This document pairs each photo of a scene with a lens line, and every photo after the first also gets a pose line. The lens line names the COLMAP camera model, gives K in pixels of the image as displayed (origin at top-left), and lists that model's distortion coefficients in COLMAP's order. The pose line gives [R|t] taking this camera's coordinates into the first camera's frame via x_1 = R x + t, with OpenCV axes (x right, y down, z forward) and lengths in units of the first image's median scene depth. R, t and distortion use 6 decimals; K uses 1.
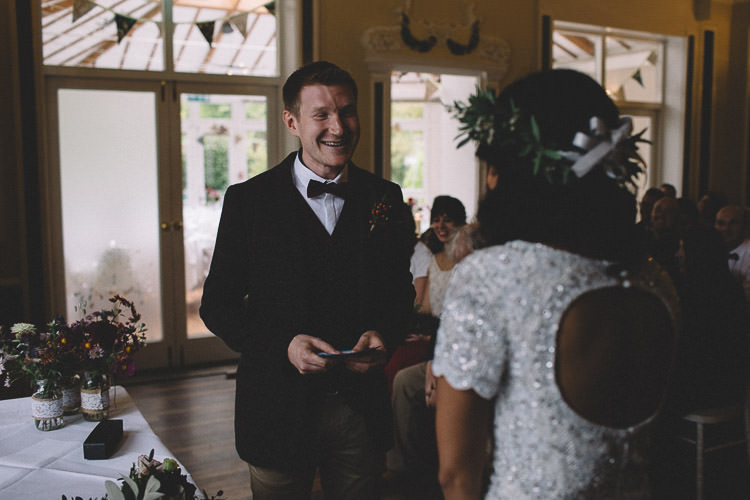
lens RADIAL K [[796.5, 0, 375.0], [0, 796.5, 250.0], [0, 0, 1]] dist [-0.112179, 0.138262]
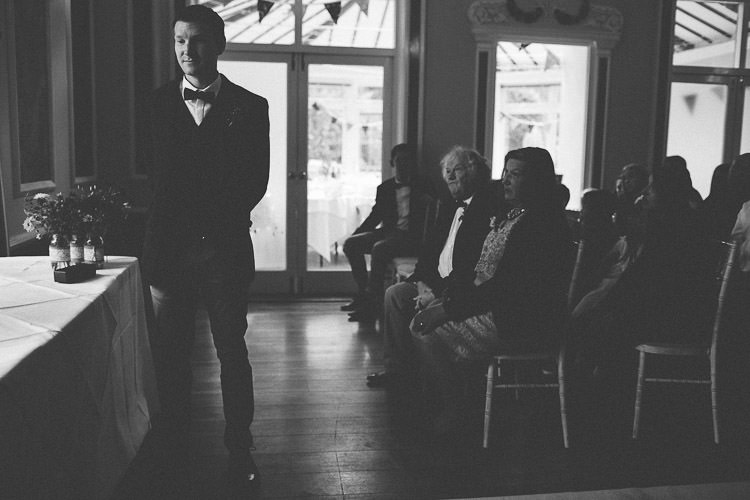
lens RADIAL K [[796.5, 0, 375.0], [0, 796.5, 250.0], [0, 0, 1]] dist [-0.112179, 0.138262]
pose [[0.932474, 0.060835, -0.356079, 0.264613], [-0.061115, 0.998076, 0.010474, 0.057480], [0.356031, 0.011995, 0.934397, -0.063854]]
